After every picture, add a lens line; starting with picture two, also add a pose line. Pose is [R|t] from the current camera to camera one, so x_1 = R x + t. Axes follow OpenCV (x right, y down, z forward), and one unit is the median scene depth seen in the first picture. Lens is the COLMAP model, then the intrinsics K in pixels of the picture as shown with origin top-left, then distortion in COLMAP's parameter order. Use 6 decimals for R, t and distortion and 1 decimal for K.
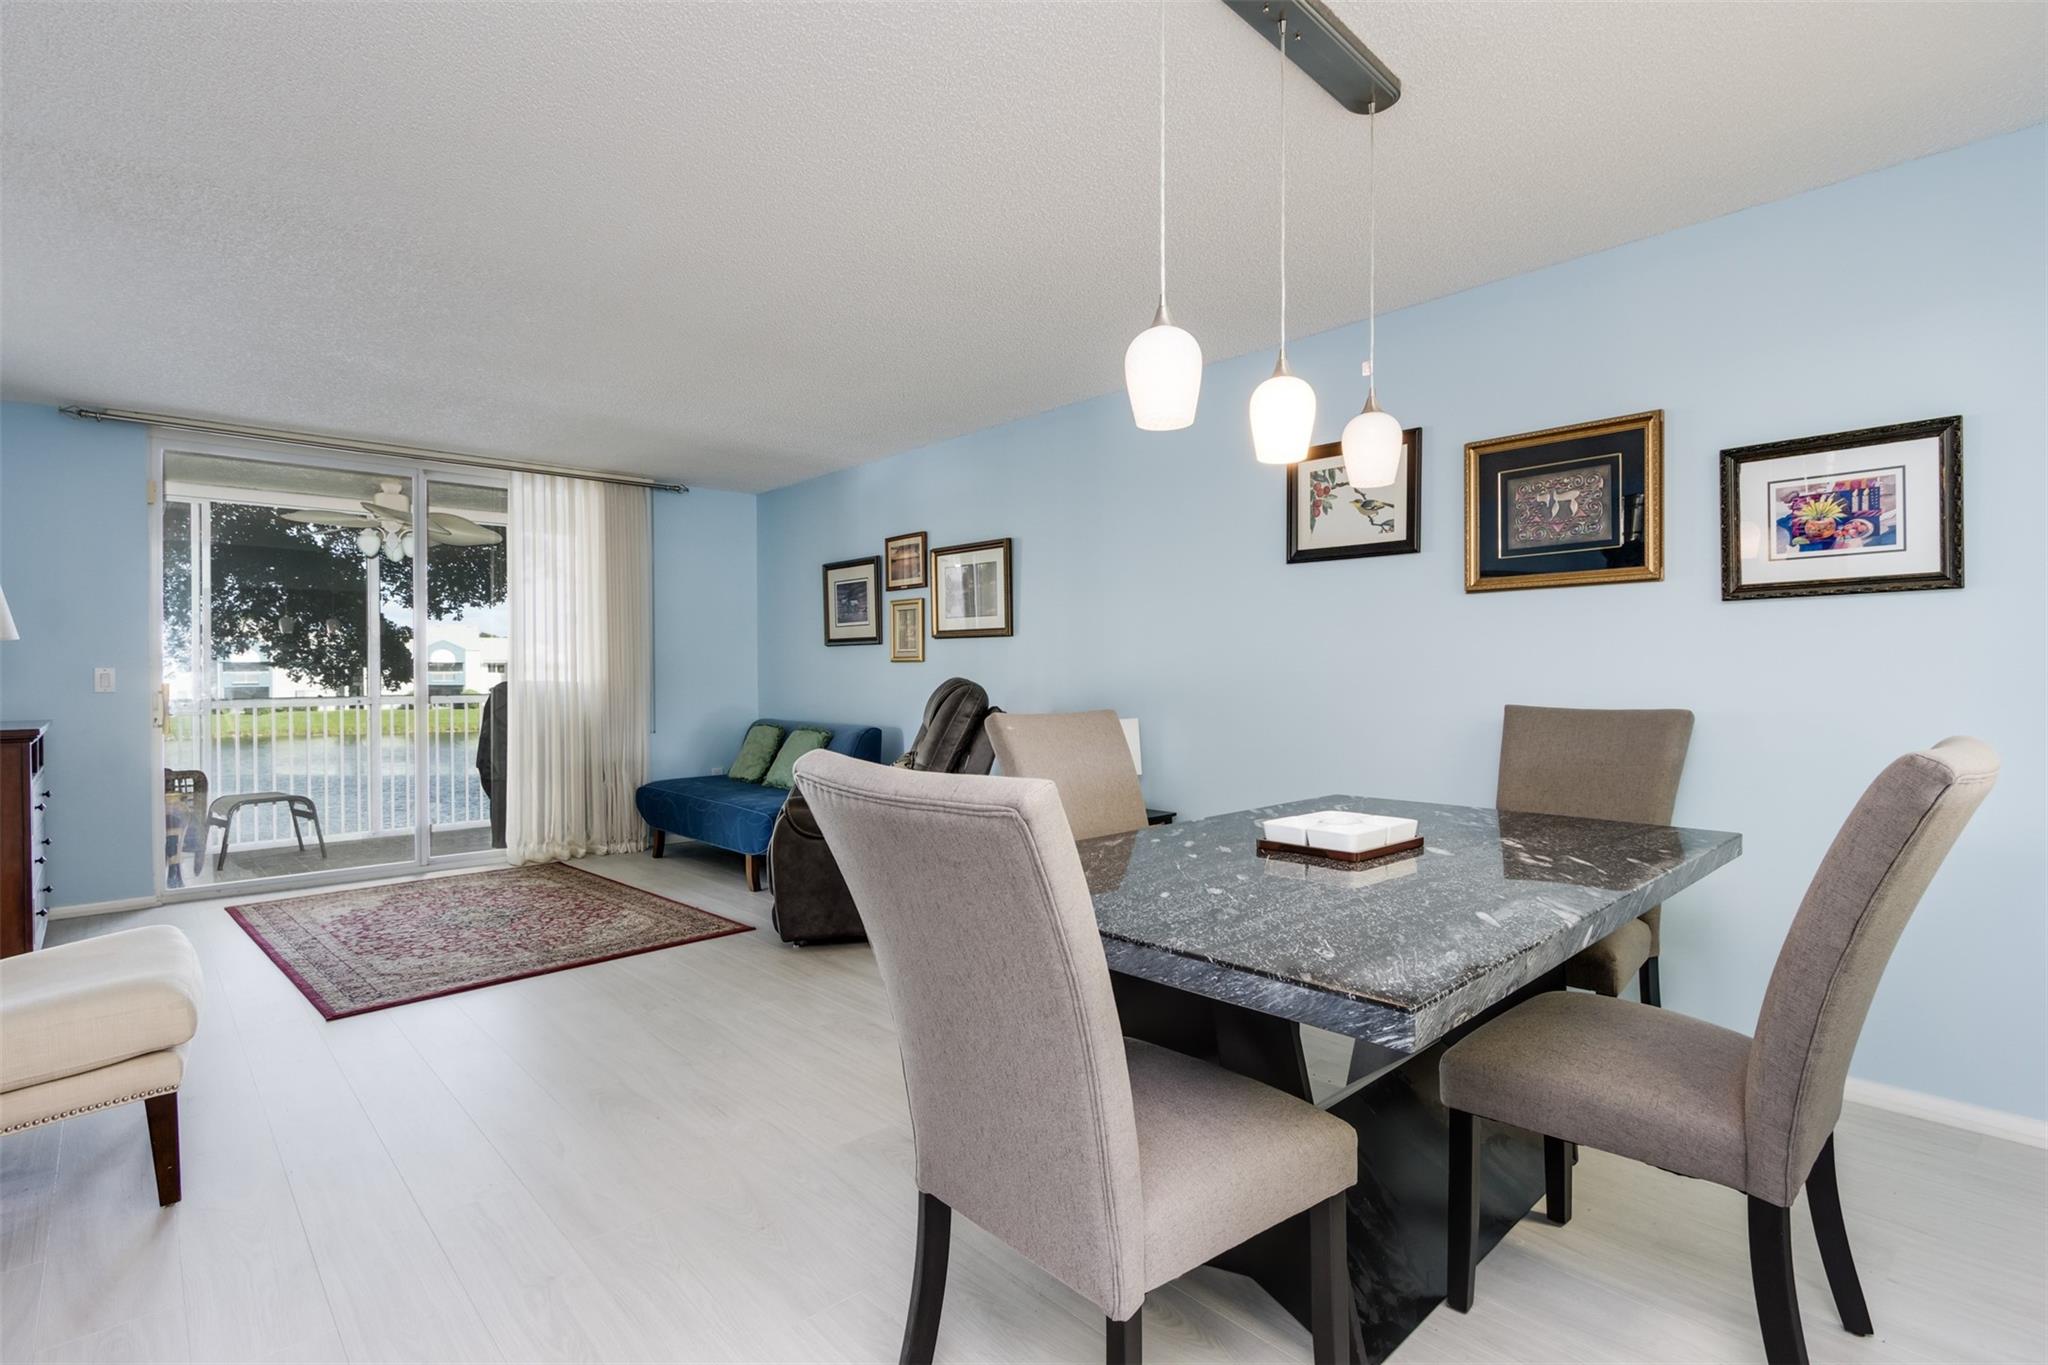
lens RADIAL K [[940.6, 0, 1028.3], [0, 940.6, 681.5], [0, 0, 1]] dist [0.001658, -0.002570]
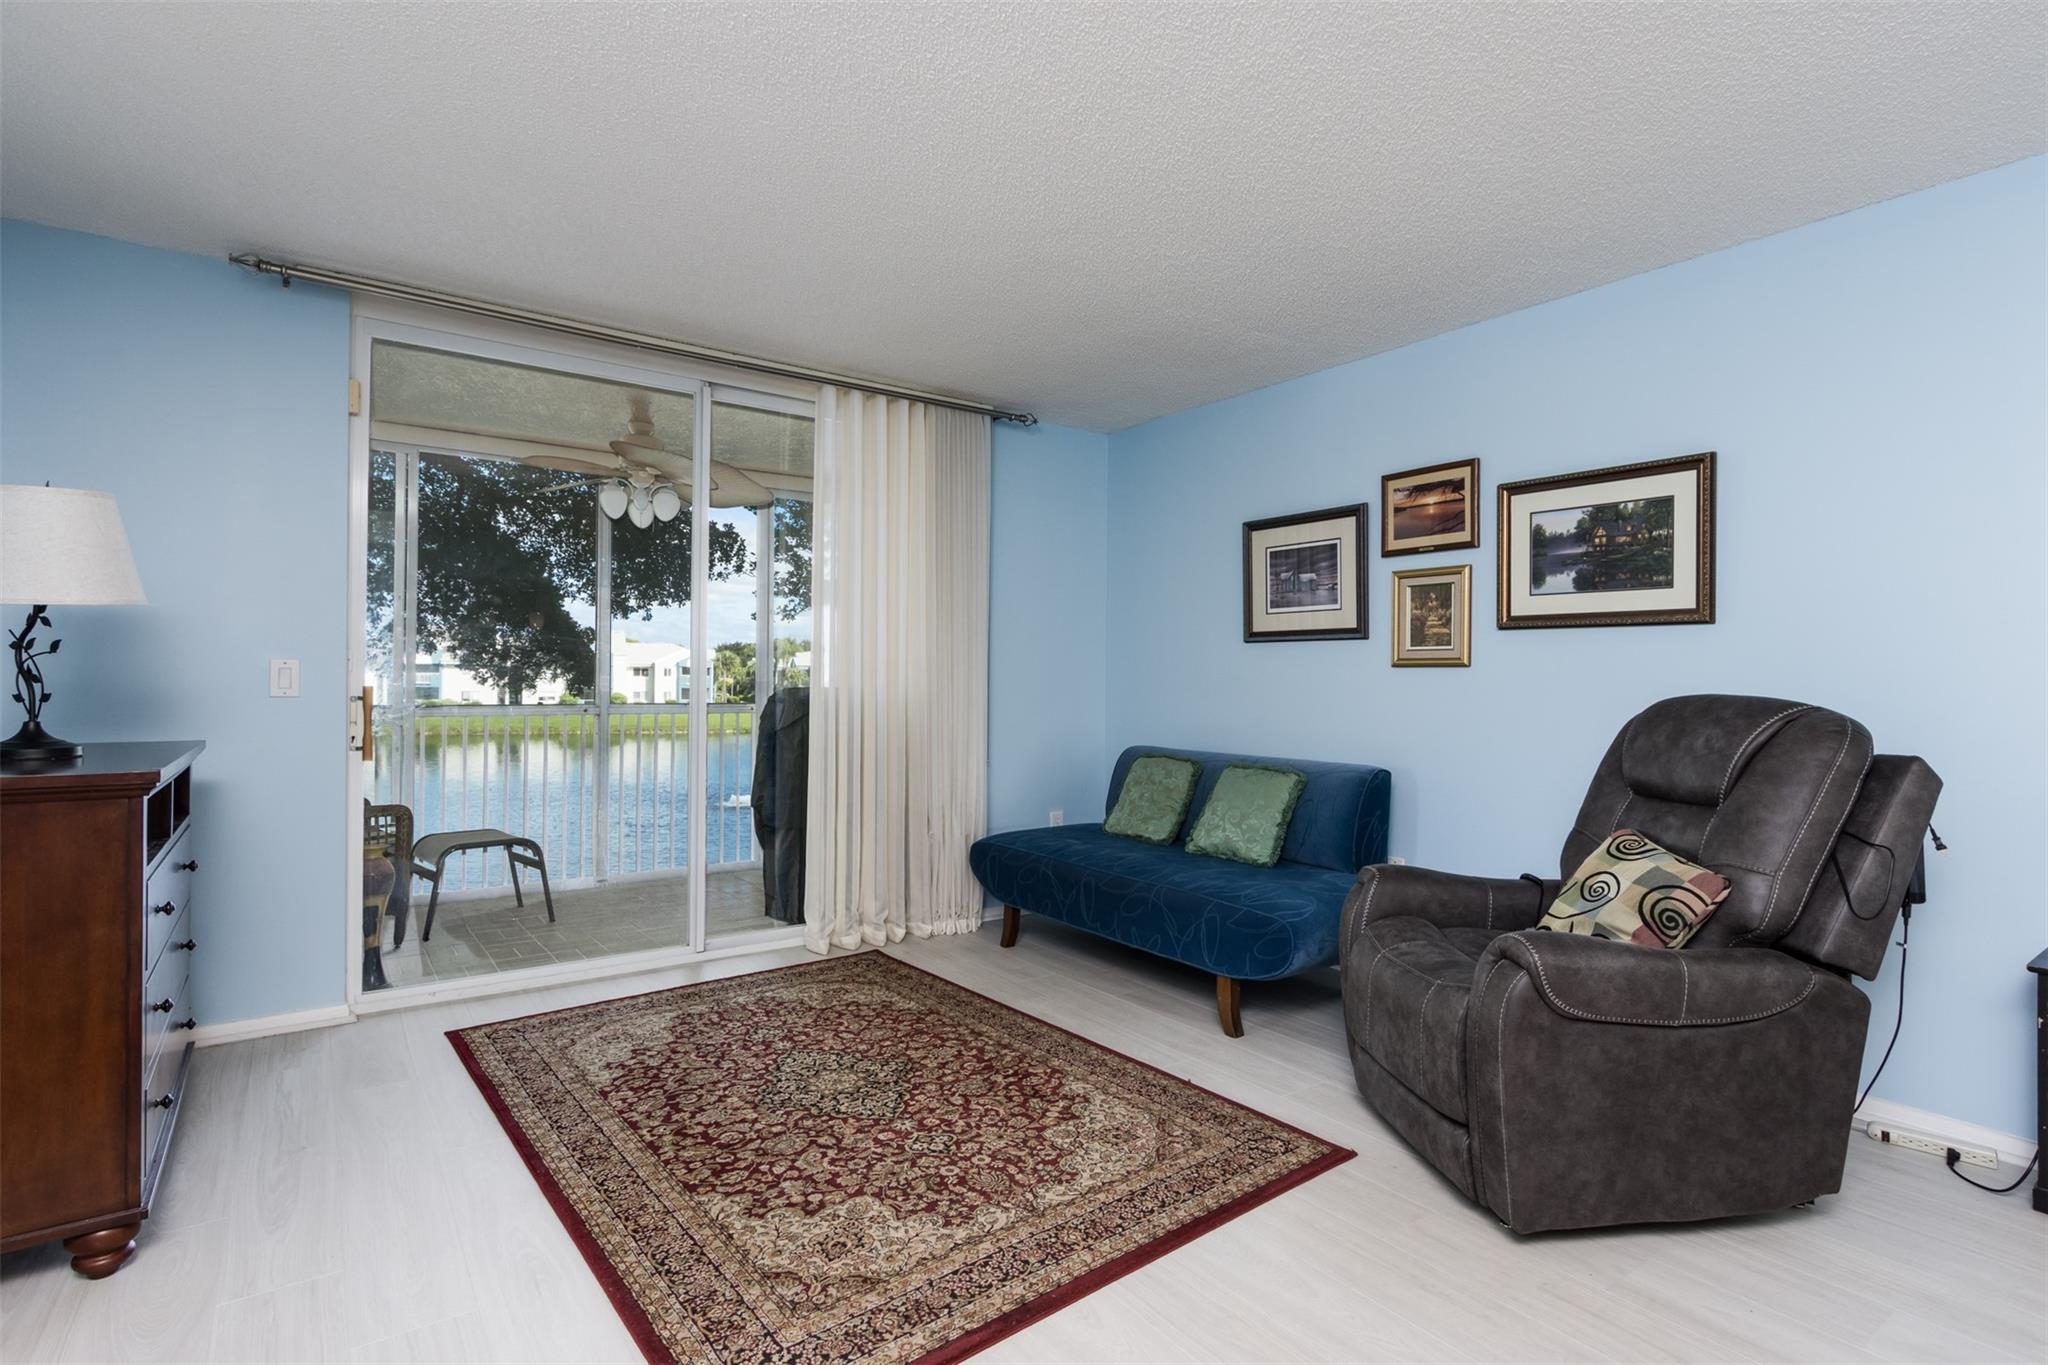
lens RADIAL K [[969.4, 0, 1048.5], [0, 969.4, 686.0], [0, 0, 1]] dist [-0.008261, -0.002127]
pose [[0.992911, 0.013421, -0.118099, -0.283305], [-0.014263, 0.999879, -0.006287, -0.000009], [0.118000, 0.007926, 0.992982, 0.298724]]
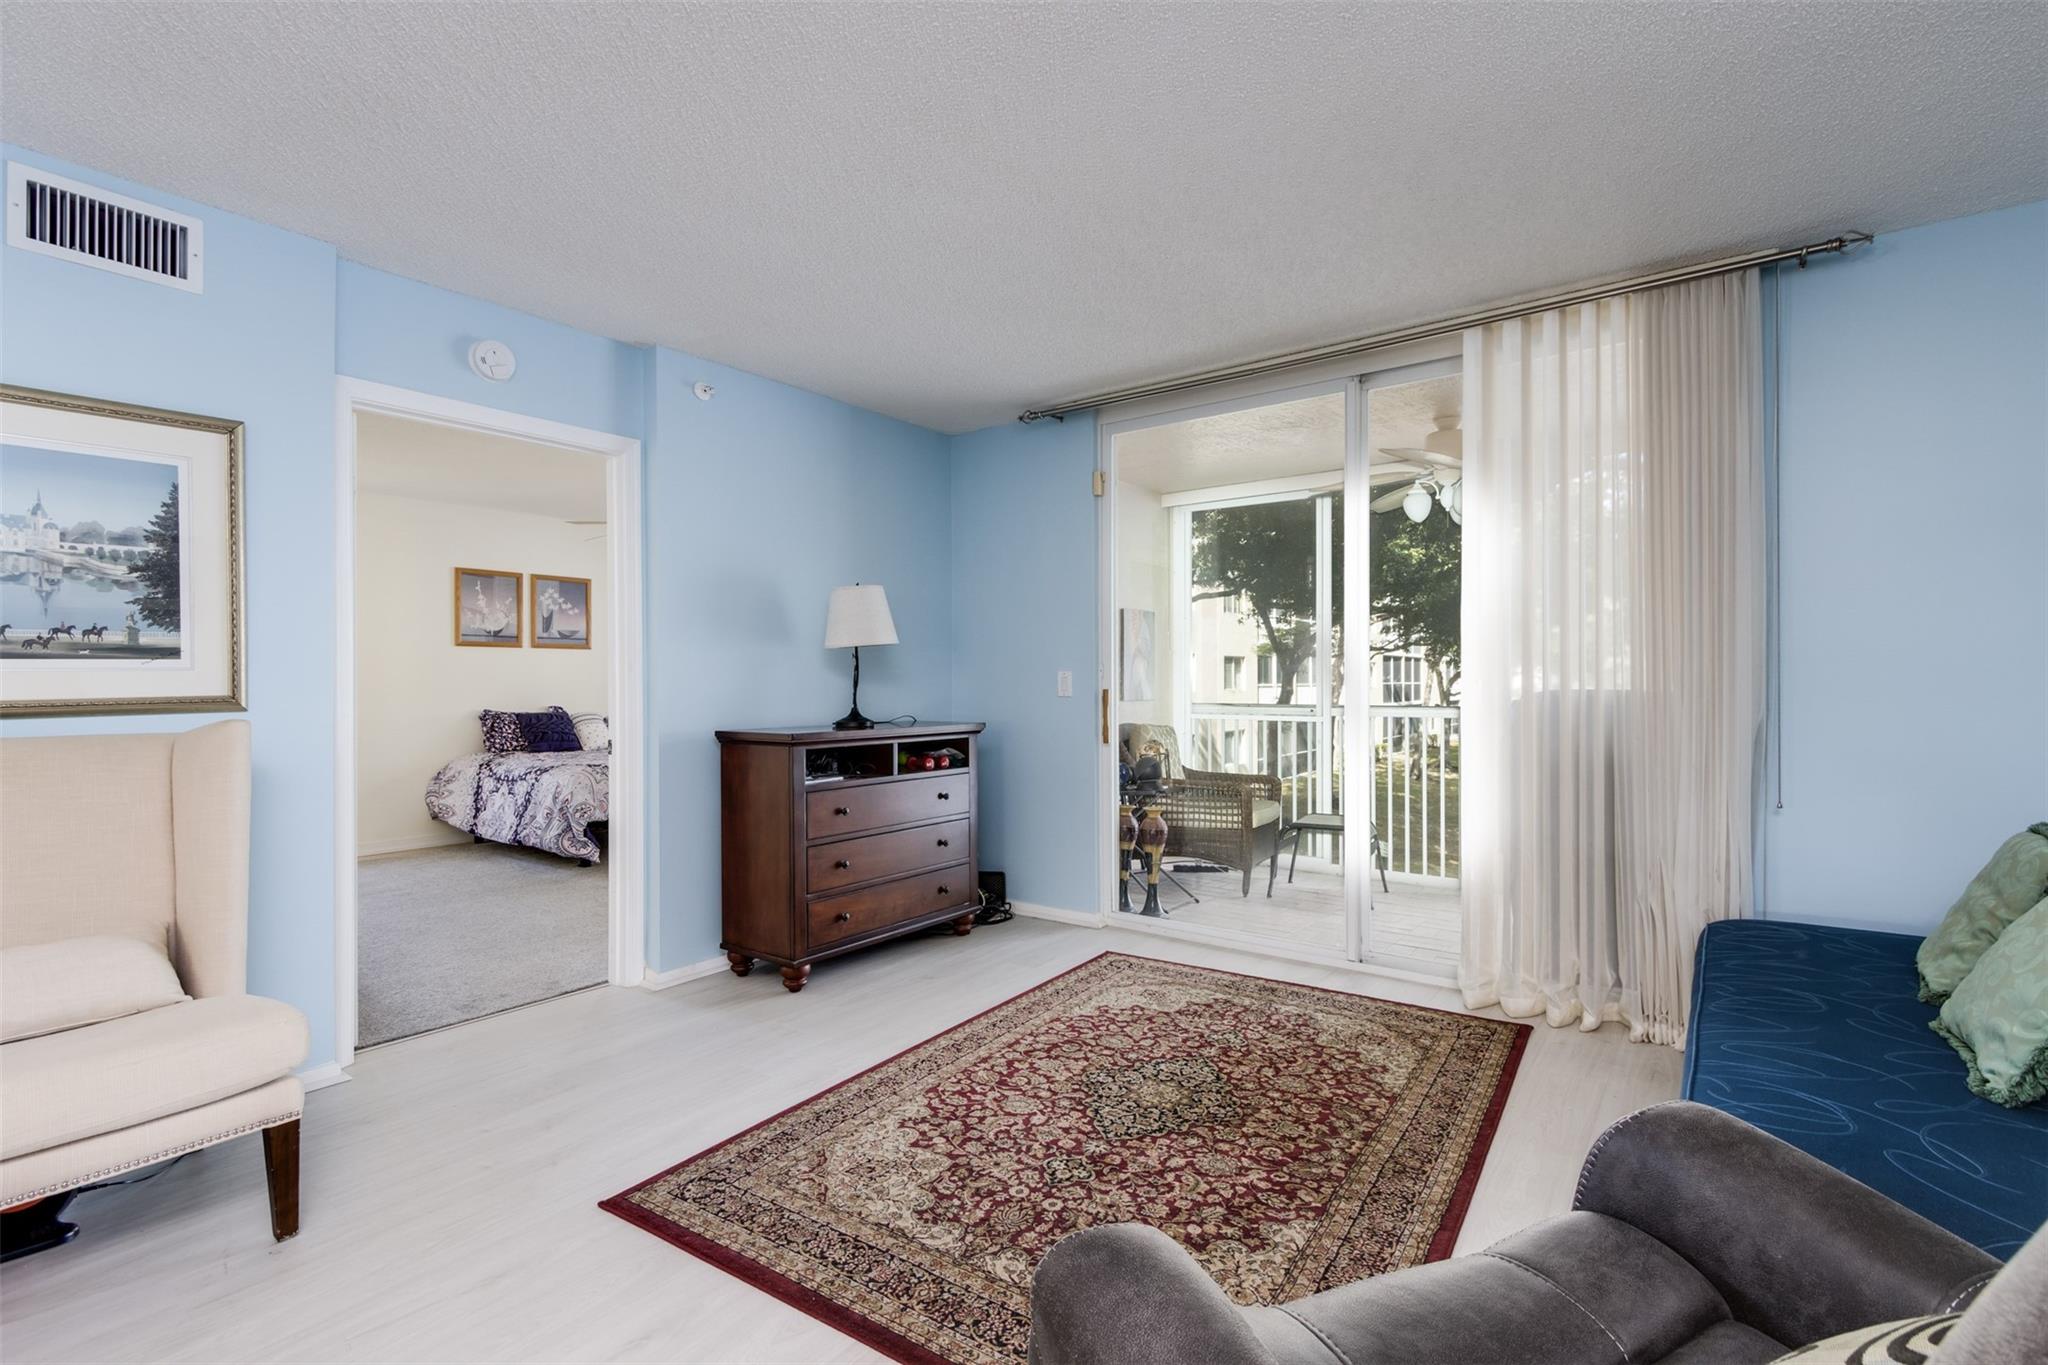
lens RADIAL K [[940.6, 0, 1048.1], [0, 940.6, 679.8], [0, 0, 1]] dist [0.001658, -0.002570]
pose [[0.183535, 0.005374, -0.982999, -0.019459], [-0.009258, 0.999950, 0.003738, -0.007067], [0.982970, 0.008415, 0.183575, 0.607835]]
